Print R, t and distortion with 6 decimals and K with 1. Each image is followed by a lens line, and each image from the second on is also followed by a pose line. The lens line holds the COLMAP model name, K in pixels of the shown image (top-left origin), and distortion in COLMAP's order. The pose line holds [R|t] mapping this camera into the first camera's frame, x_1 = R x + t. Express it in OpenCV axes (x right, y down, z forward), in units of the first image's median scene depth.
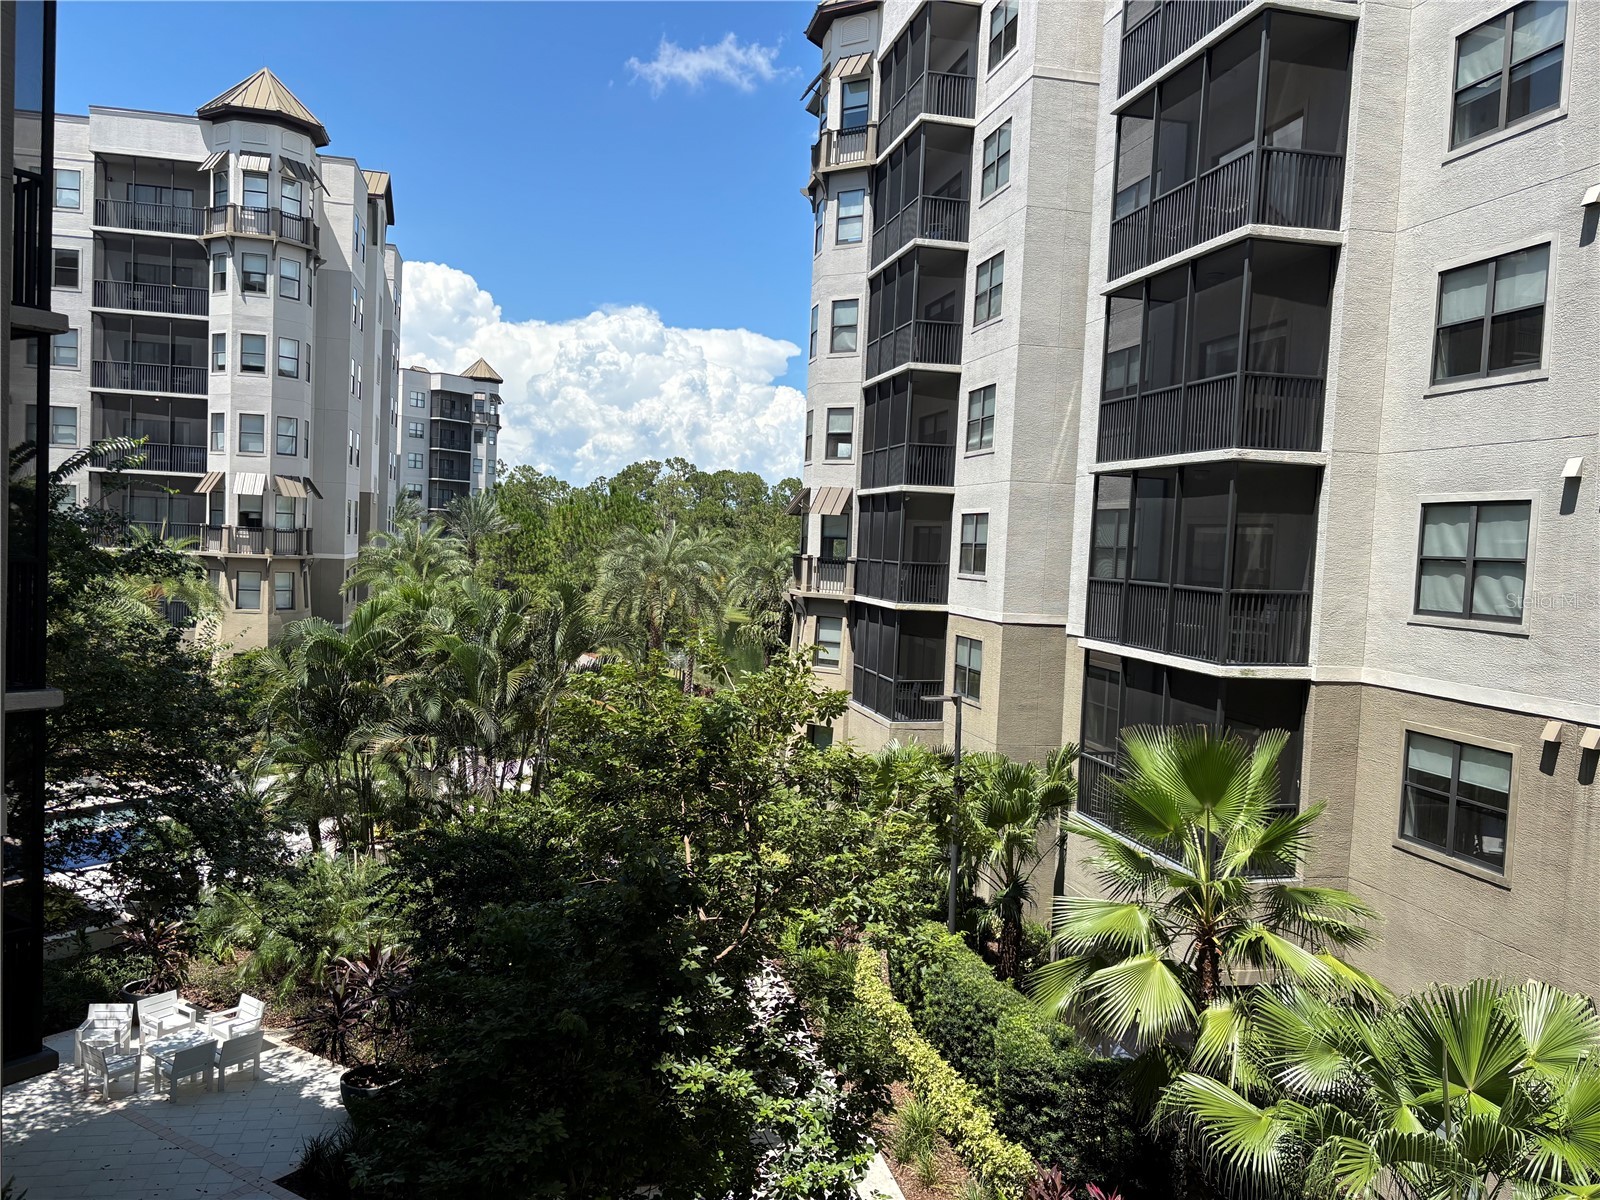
lens RADIAL K [[1206.4, 0, 790.0], [0, 1206.4, 612.5], [0, 0, 1]] dist [0.041850, -0.045277]
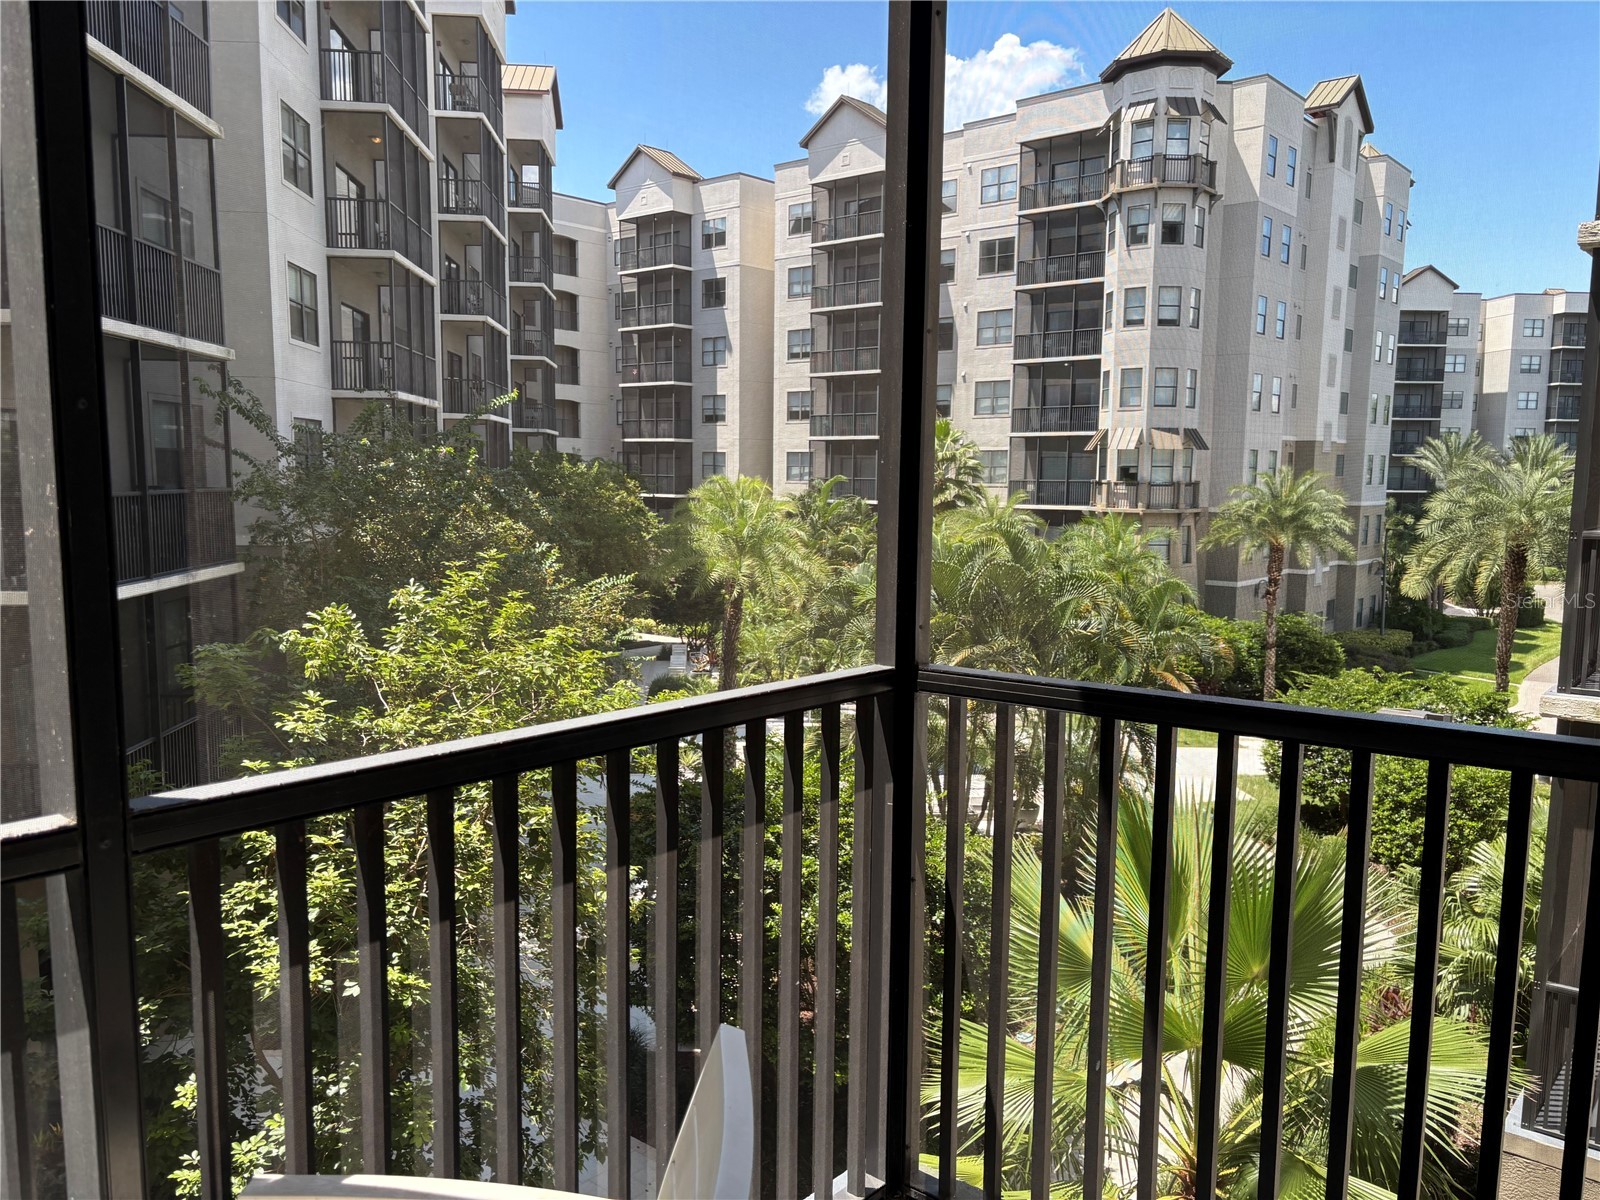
lens RADIAL K [[1206.4, 0, 790.7], [0, 1206.4, 610.7], [0, 0, 1]] dist [0.041850, -0.045277]
pose [[0.601948, 0.050899, -0.796911, 0.193131], [-0.026998, 0.998693, 0.043393, 0.000502], [0.798079, -0.004605, 0.602536, 0.171168]]
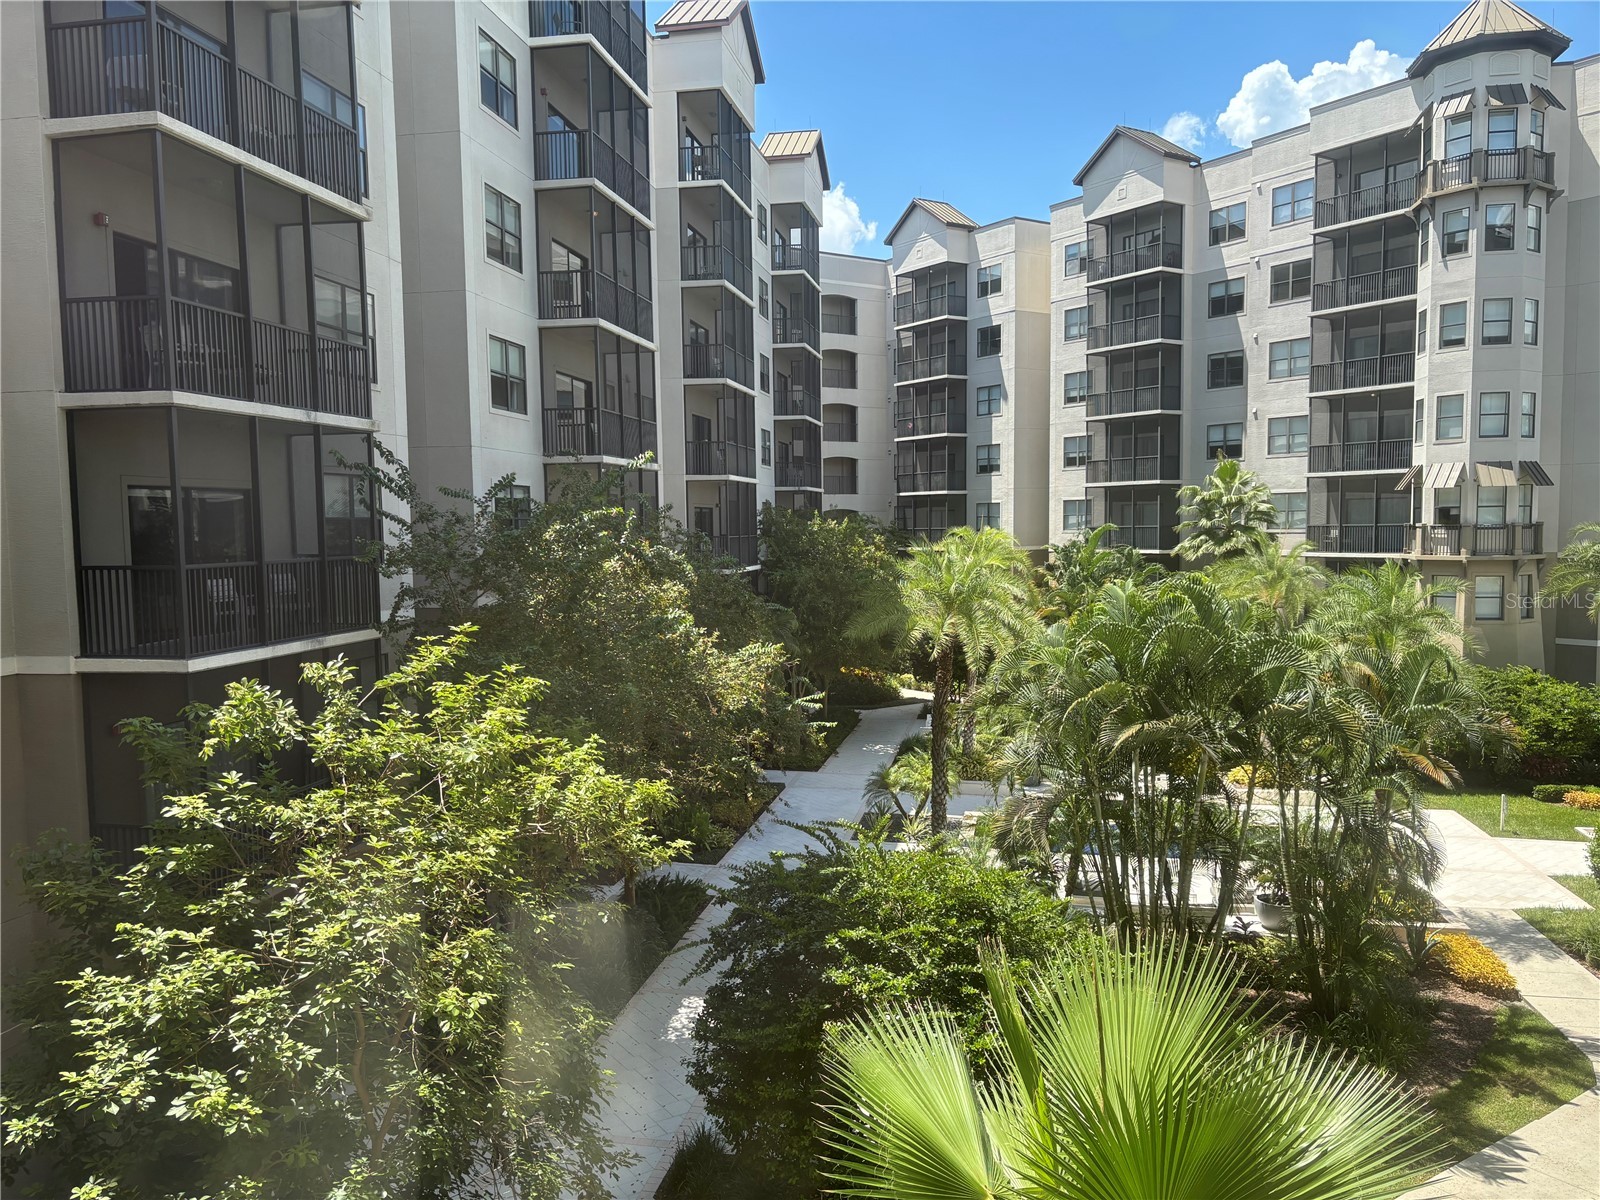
lens RADIAL K [[1206.4, 0, 792.5], [0, 1206.4, 614.0], [0, 0, 1]] dist [0.041850, -0.045277]
pose [[0.369136, 0.017539, -0.929210, 0.196458], [-0.022507, 0.999697, 0.009929, -0.004092], [0.929103, 0.017249, 0.369419, 0.238904]]
